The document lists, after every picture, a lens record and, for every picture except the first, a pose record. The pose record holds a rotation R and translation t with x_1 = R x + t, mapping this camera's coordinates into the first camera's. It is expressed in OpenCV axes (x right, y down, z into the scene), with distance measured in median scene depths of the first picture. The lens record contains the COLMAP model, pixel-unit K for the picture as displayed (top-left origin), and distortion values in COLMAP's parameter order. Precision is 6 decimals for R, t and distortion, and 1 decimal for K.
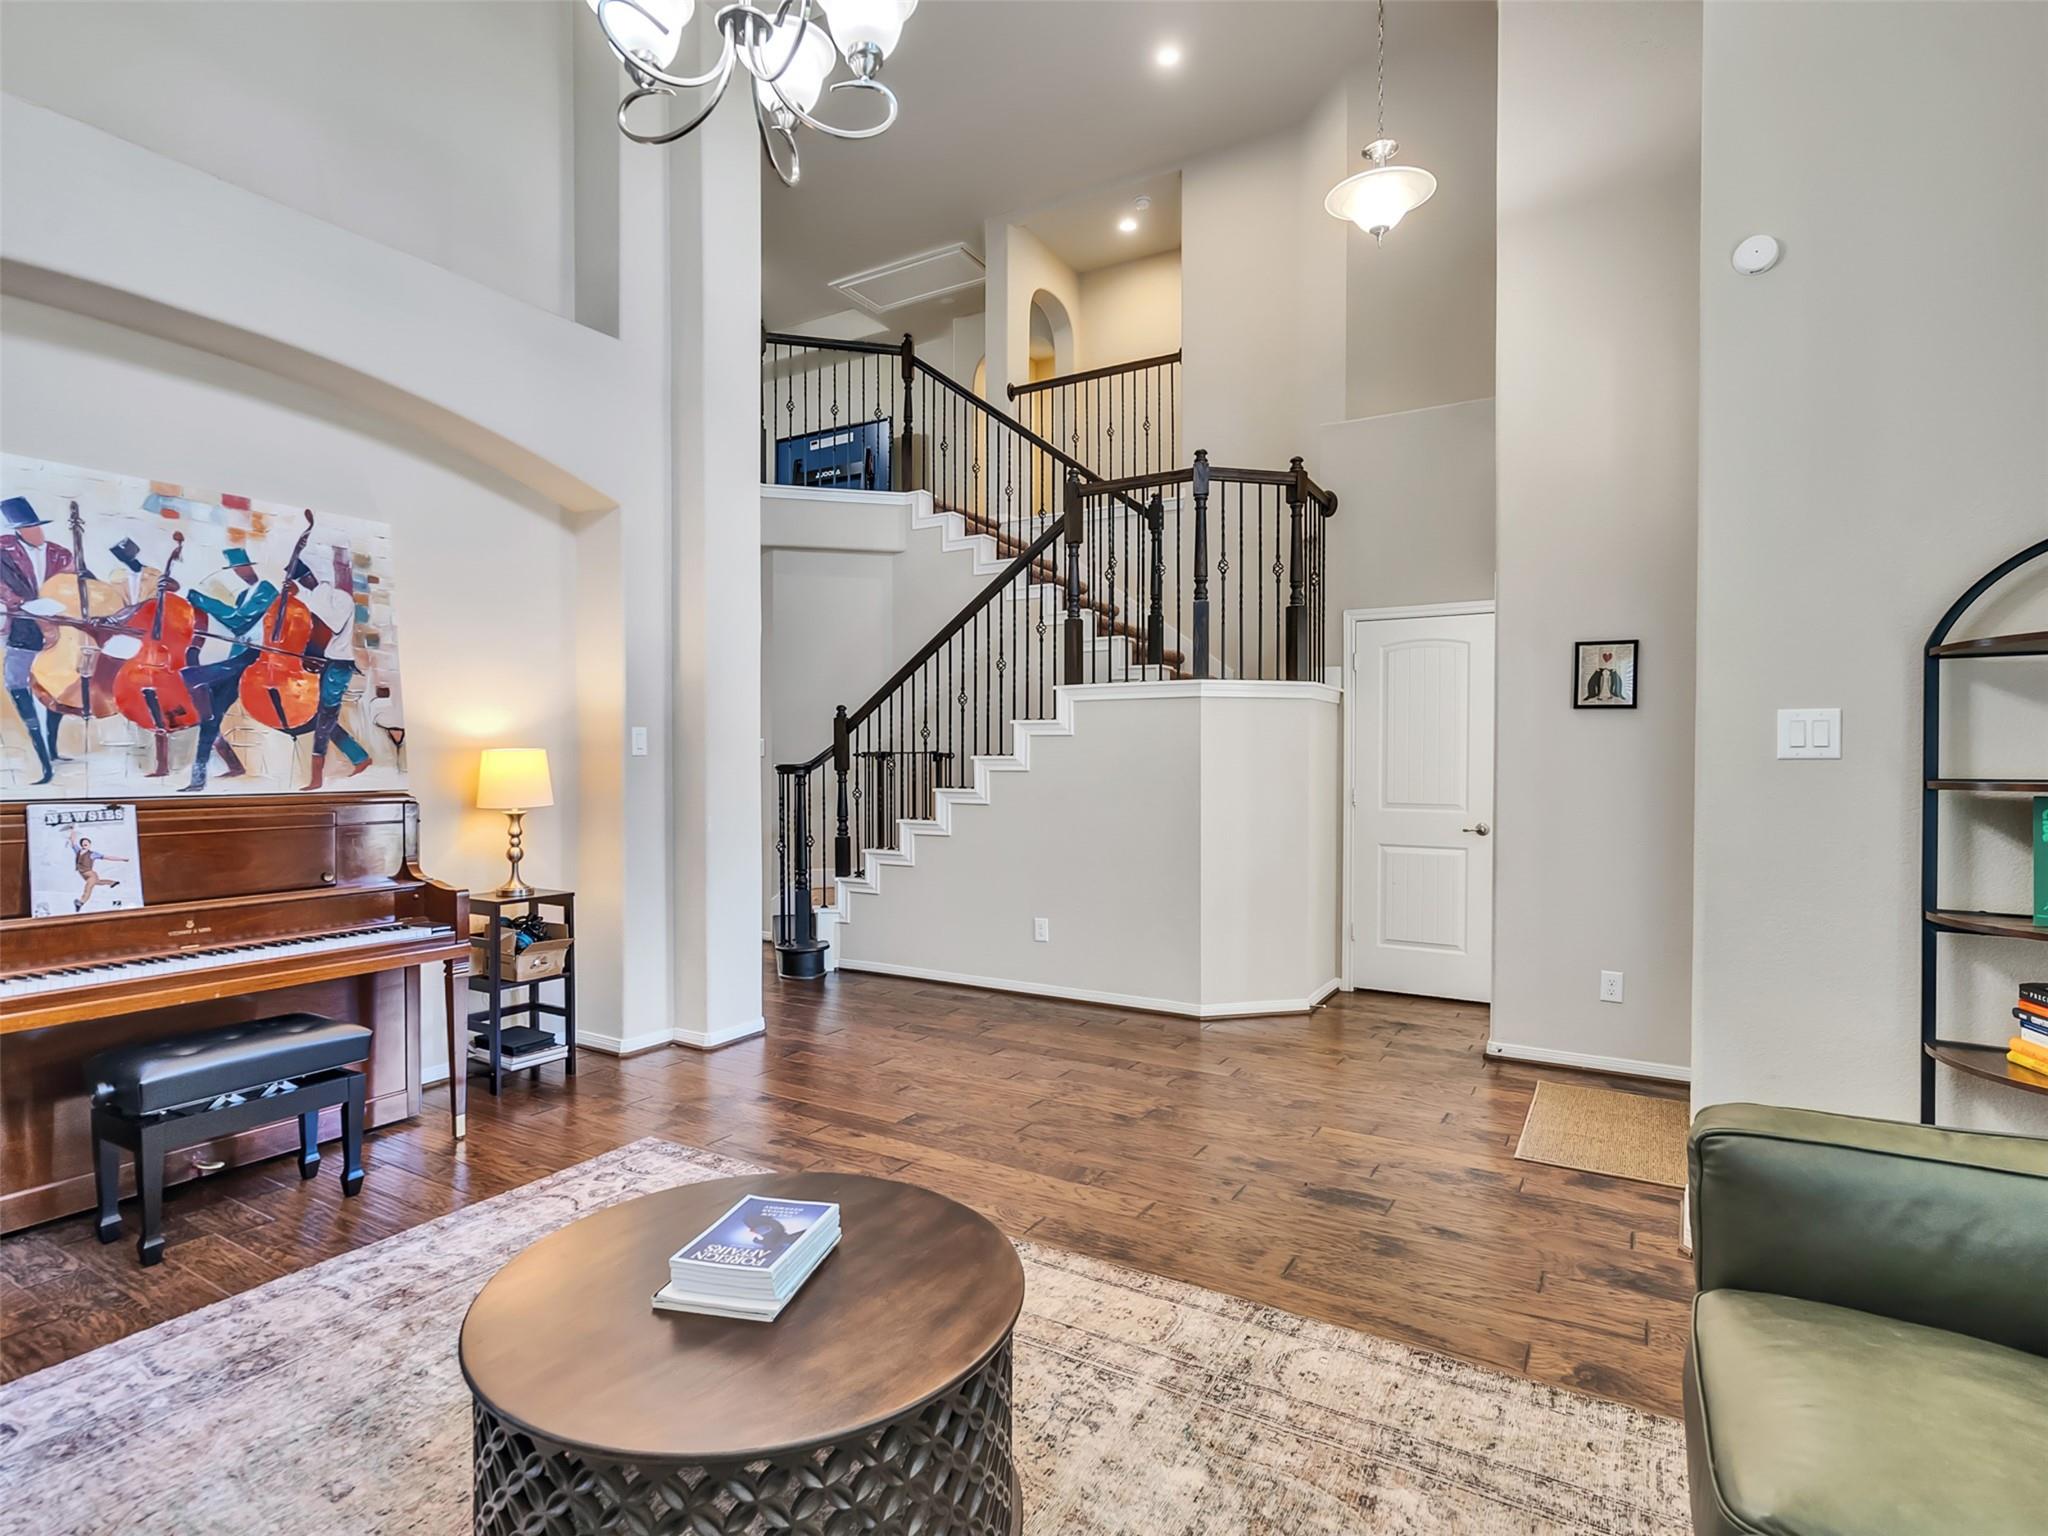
lens RADIAL K [[1043.8, 0, 991.4], [0, 1043.8, 769.8], [0, 0, 1]] dist [-0.005716, 0.003539]
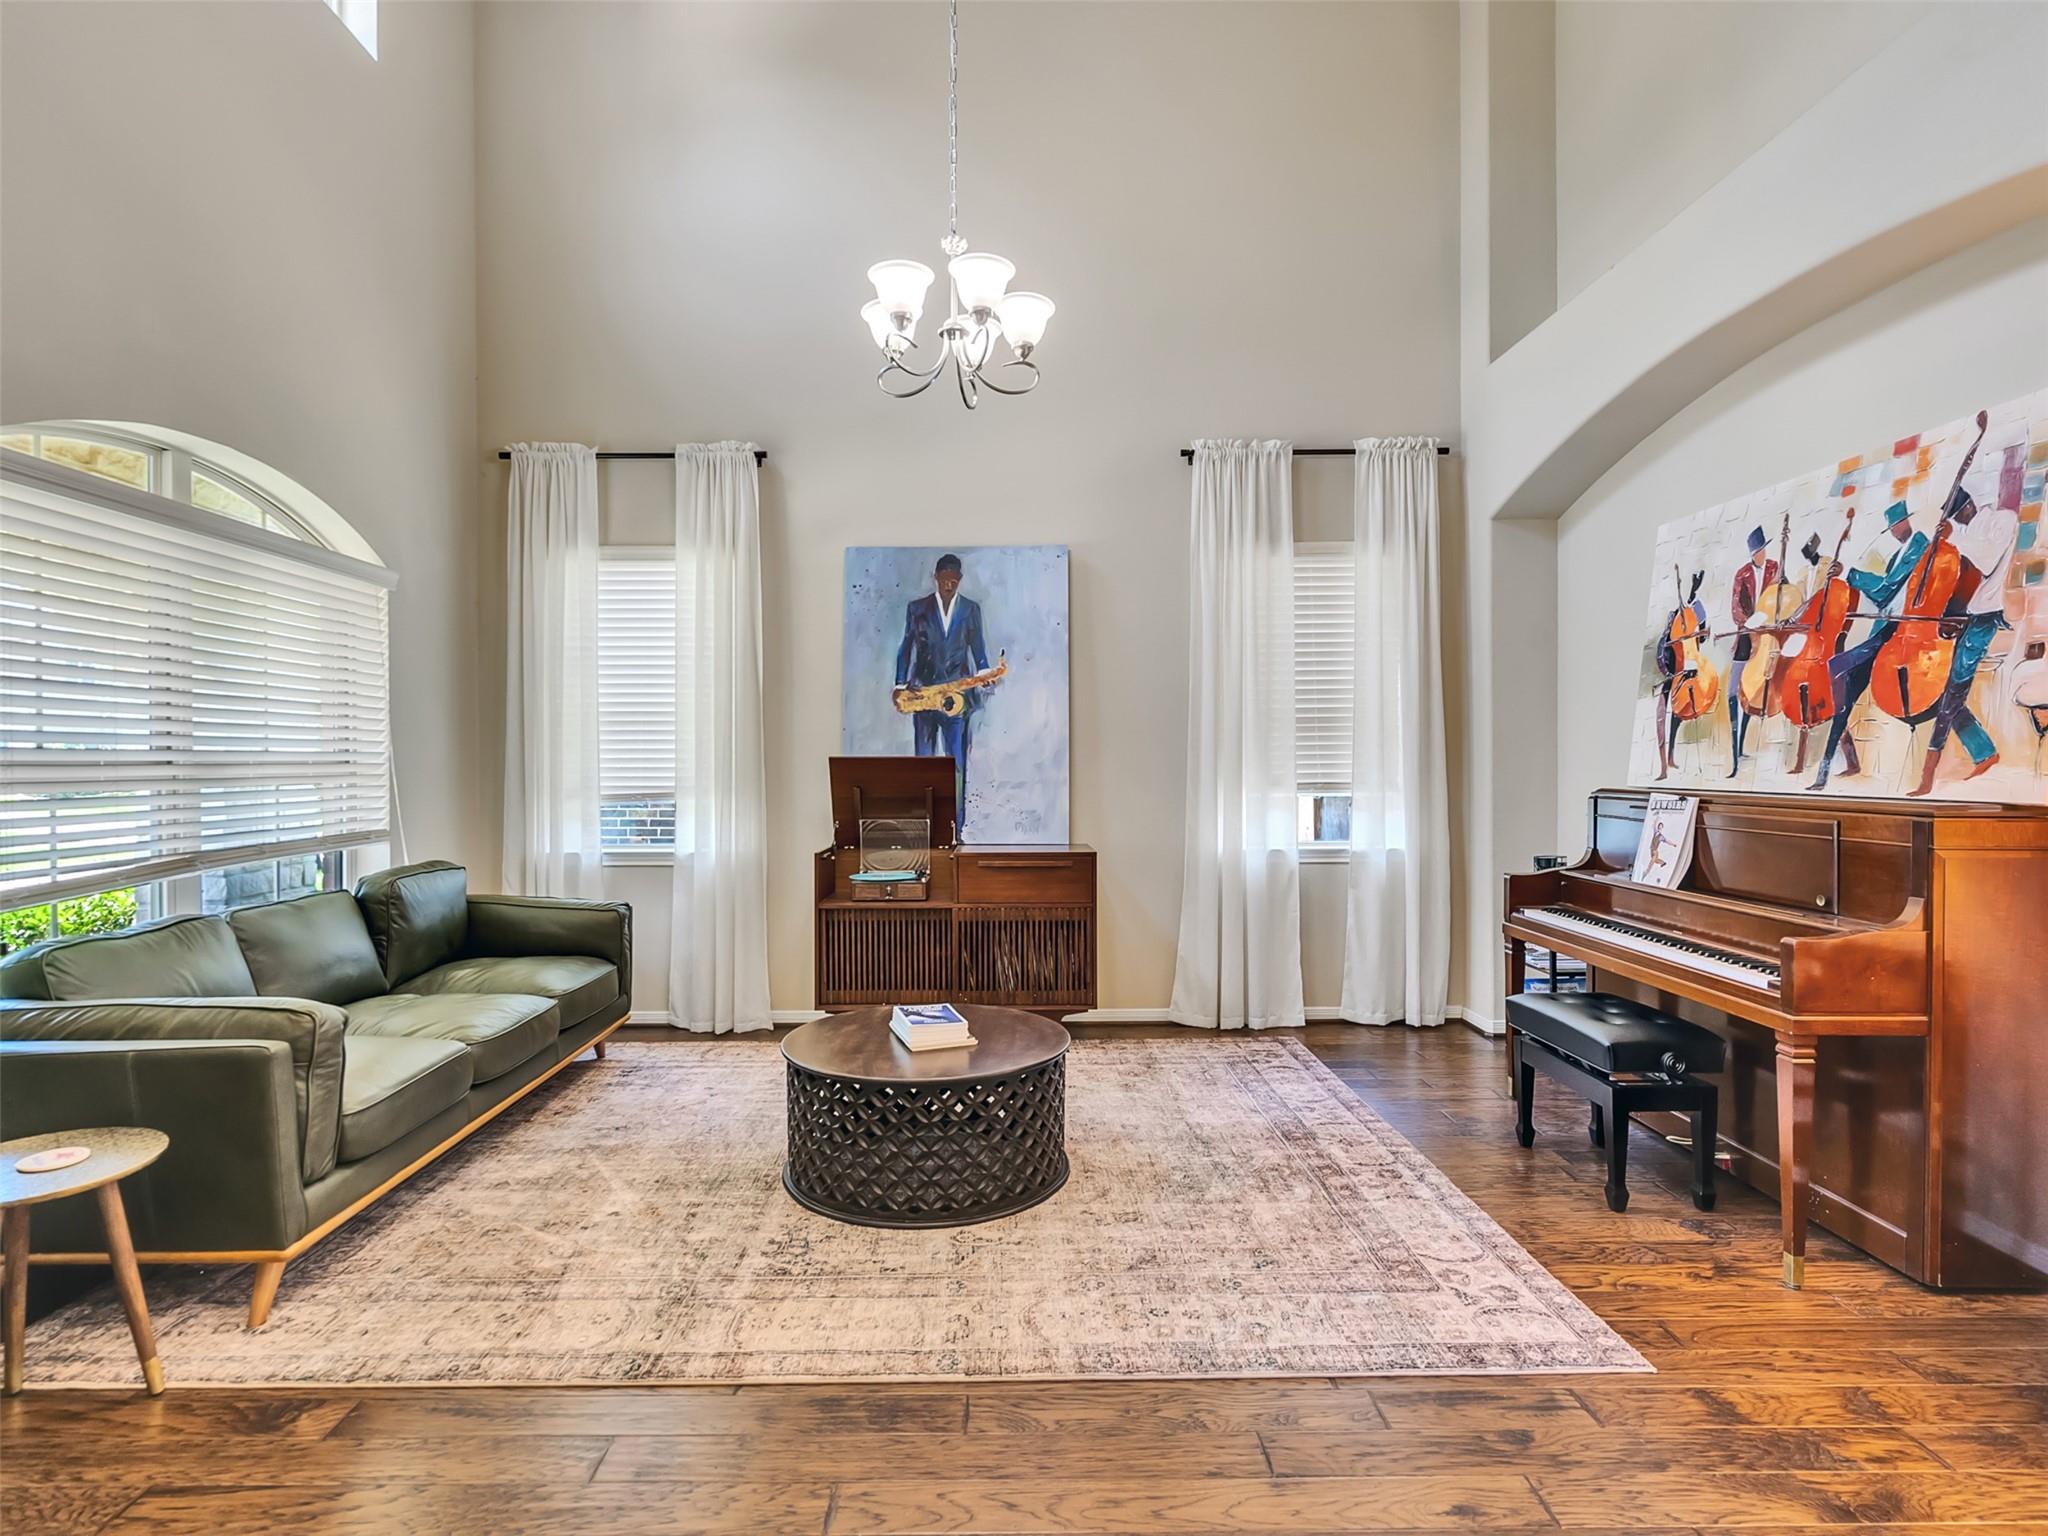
lens RADIAL K [[1043.8, 0, 1006.9], [0, 1043.8, 769.3], [0, 0, 1]] dist [-0.005716, 0.003539]
pose [[-0.844333, 0.006068, -0.535784, 0.332864], [-0.004379, 0.999824, 0.018224, -0.011488], [0.535800, 0.017733, -0.844159, 1.350301]]
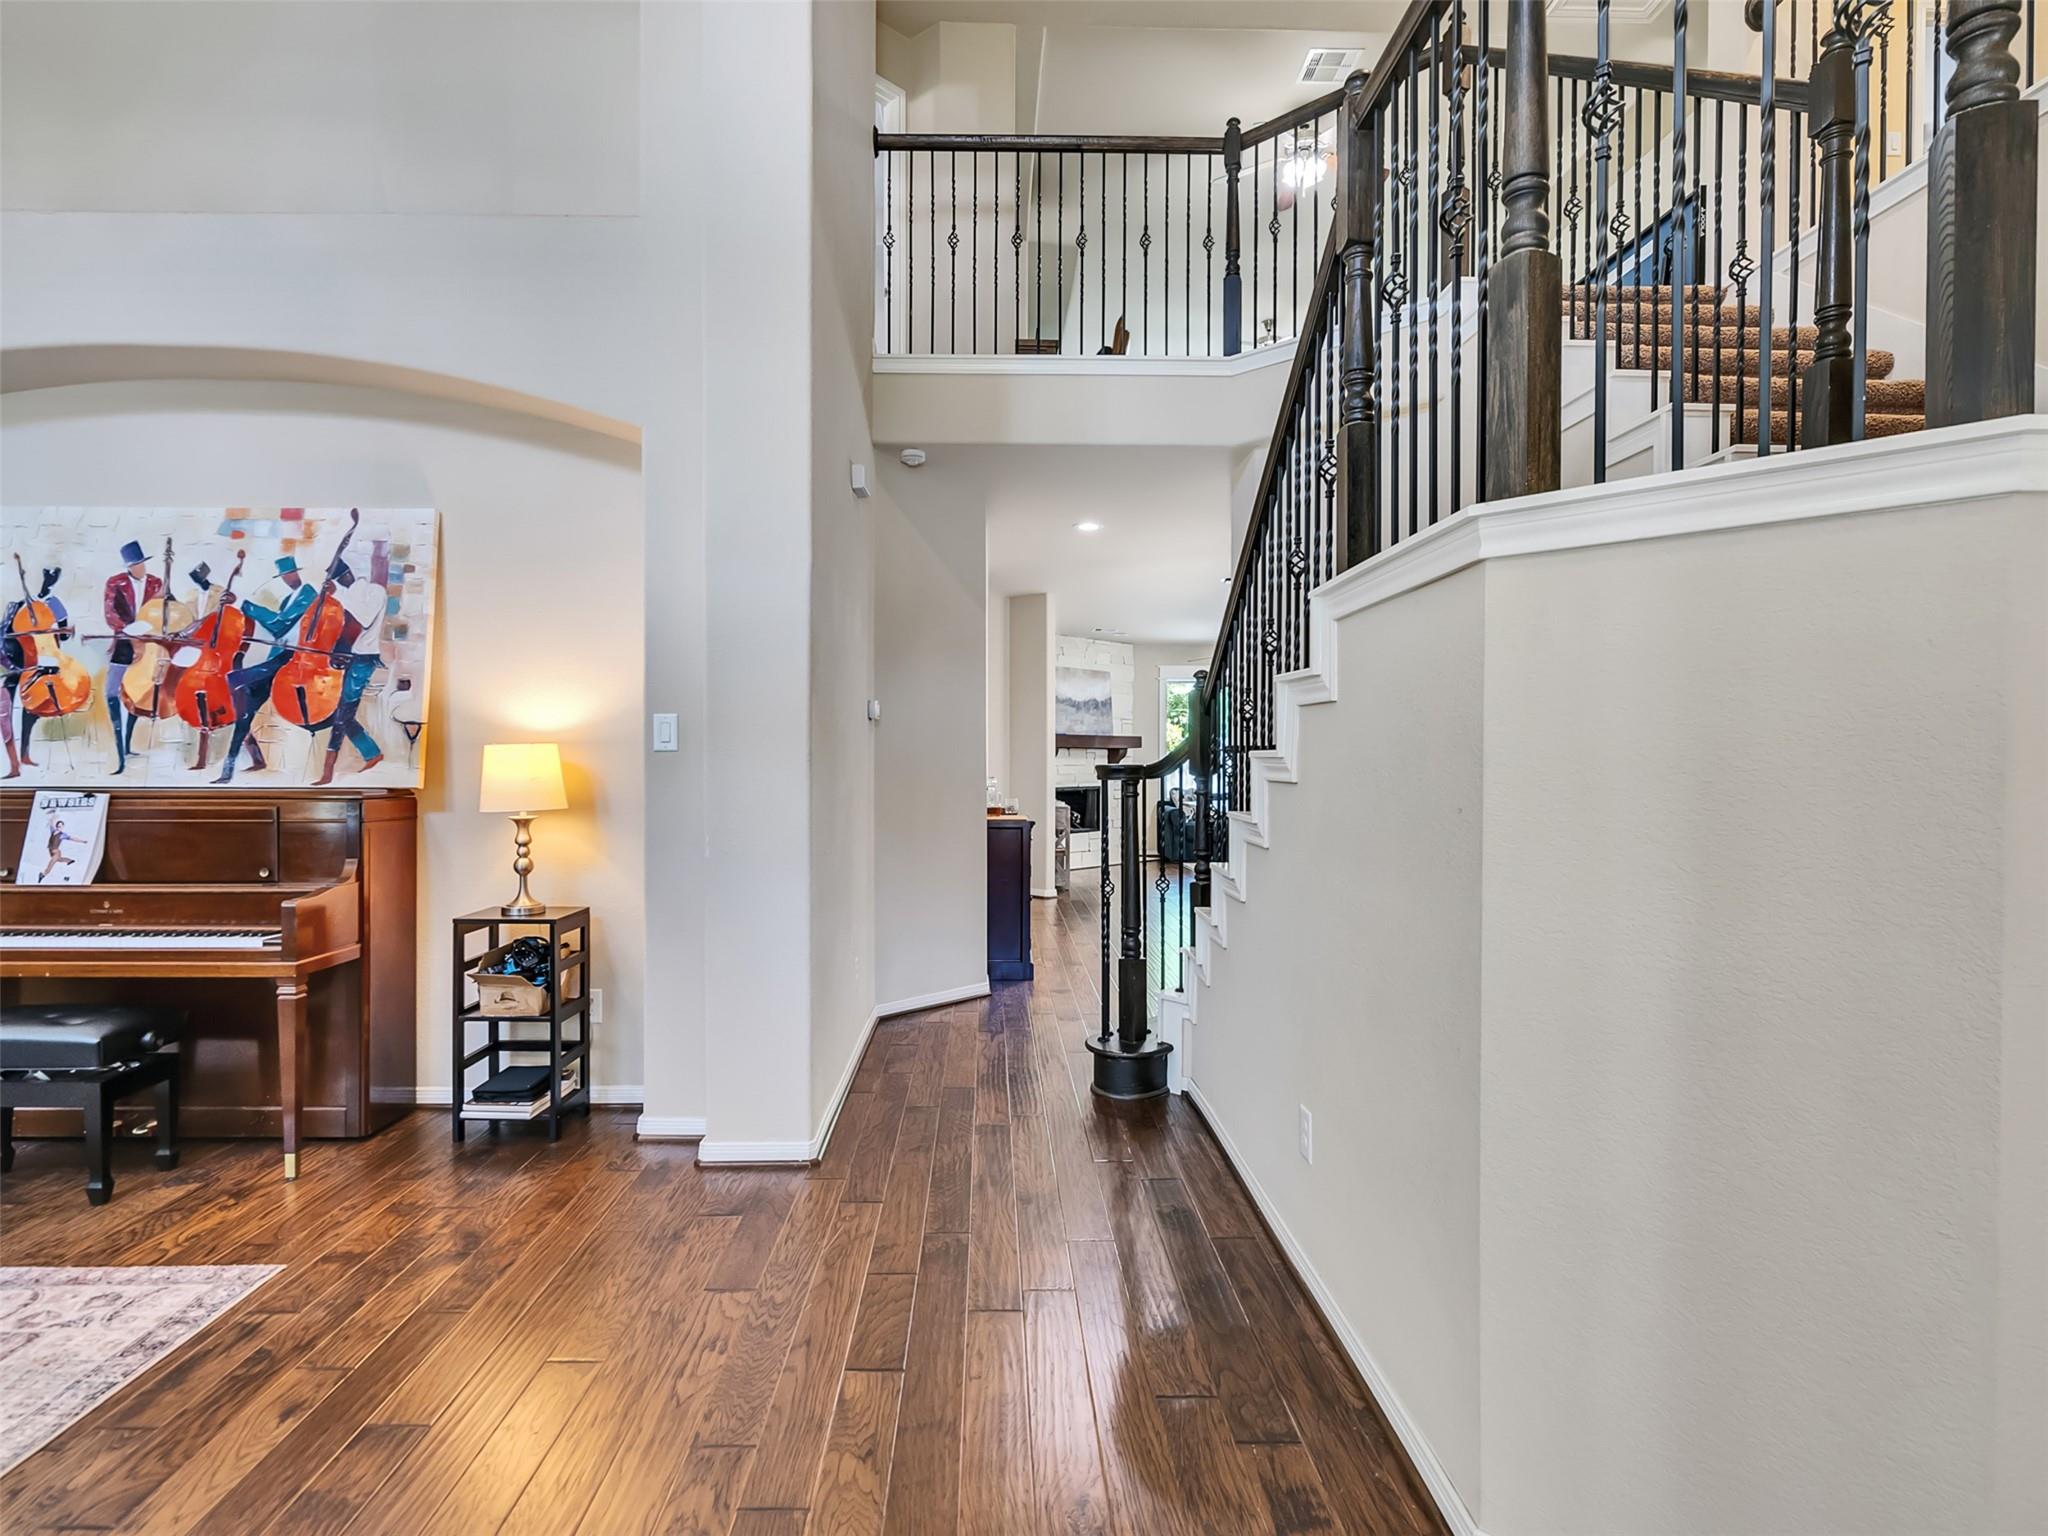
lens RADIAL K [[1043.8, 0, 1003.8], [0, 1043.8, 765.8], [0, 0, 1]] dist [-0.005716, 0.003539]
pose [[0.542843, 0.008137, -0.839795, 0.584078], [-0.011388, 0.999932, 0.002327, -0.009595], [0.839757, 0.008300, 0.542899, 1.058335]]
